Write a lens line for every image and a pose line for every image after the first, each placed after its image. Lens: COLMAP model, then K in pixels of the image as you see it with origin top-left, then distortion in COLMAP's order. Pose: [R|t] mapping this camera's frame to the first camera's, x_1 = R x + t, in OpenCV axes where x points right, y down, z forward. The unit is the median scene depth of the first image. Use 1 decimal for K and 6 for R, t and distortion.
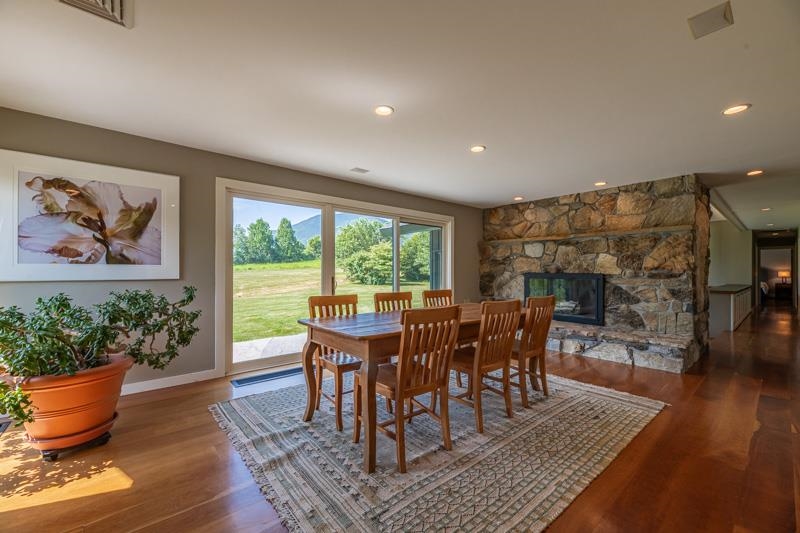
lens RADIAL K [[325.9, 0, 394.8], [0, 325.9, 266.7], [0, 0, 1]] dist [-0.002366, 0.000444]
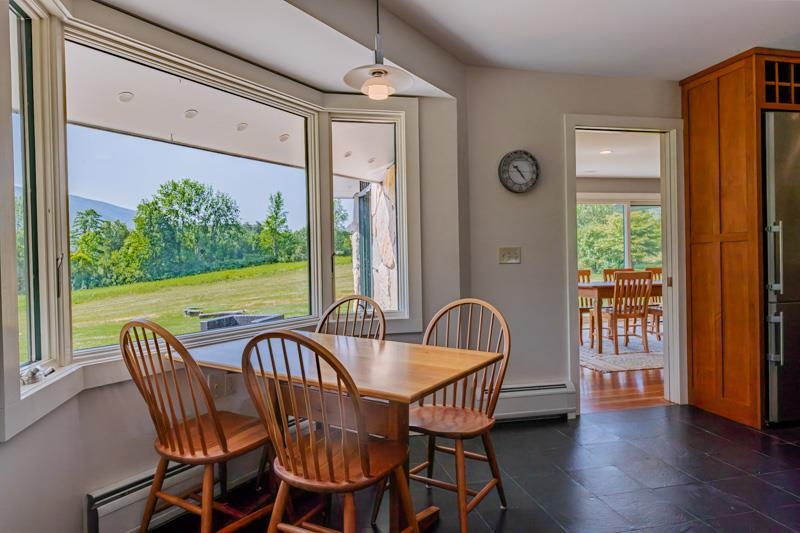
lens RADIAL K [[526.7, 0, 402.1], [0, 526.7, 255.1], [0, 0, 1]] dist [0.000202, 0.002197]
pose [[0.900608, -0.014531, -0.434389, 0.173742], [0.021132, 0.999723, 0.010370, -0.030647], [0.434118, -0.018519, 0.900666, -1.698394]]
